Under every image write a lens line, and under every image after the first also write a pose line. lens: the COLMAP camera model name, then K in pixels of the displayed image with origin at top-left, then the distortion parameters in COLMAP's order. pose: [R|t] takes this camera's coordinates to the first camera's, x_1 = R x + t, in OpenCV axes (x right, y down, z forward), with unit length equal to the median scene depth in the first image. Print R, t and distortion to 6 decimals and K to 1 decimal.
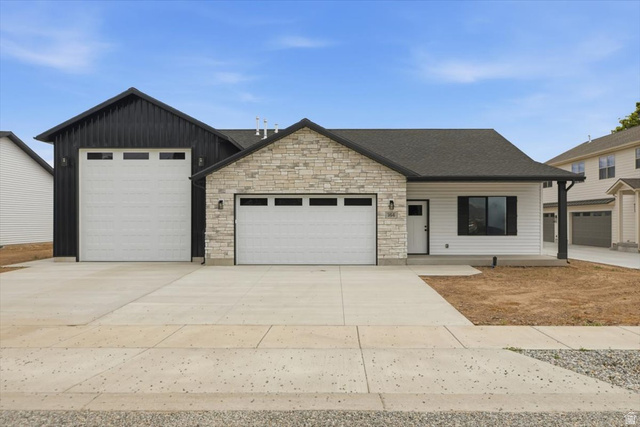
lens RADIAL K [[481.9, 0, 321.6], [0, 481.9, 224.1], [0, 0, 1]] dist [-0.007479, -0.001218]
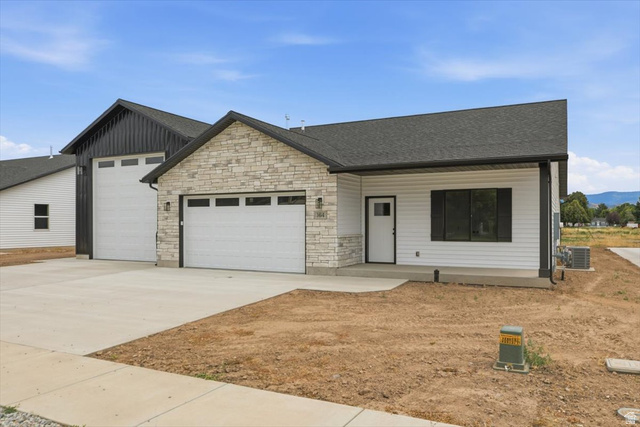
lens RADIAL K [[481.9, 0, 321.6], [0, 481.9, 224.1], [0, 0, 1]] dist [-0.007479, -0.001218]
pose [[0.899208, -0.000881, -0.437520, 0.510180], [-0.002820, 0.999966, -0.007809, 0.003372], [0.437512, 0.008256, 0.899175, 0.243634]]
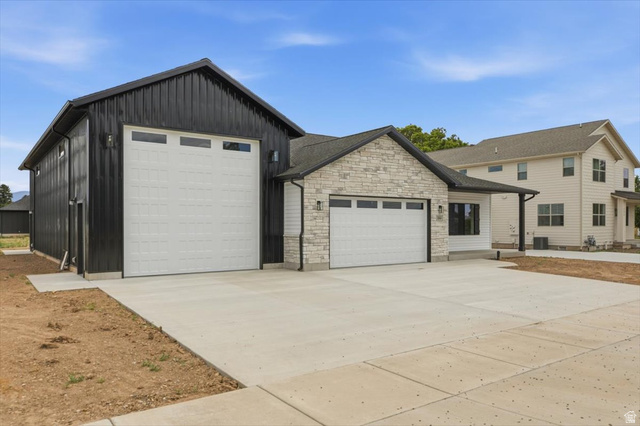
lens RADIAL K [[481.9, 0, 321.6], [0, 481.9, 223.6], [0, 0, 1]] dist [-0.007479, -0.001218]
pose [[0.799548, 0.000918, 0.600601, -0.765795], [0.002855, 0.999982, -0.005329, -0.000231], [-0.600595, 0.005975, 0.799531, 0.246740]]
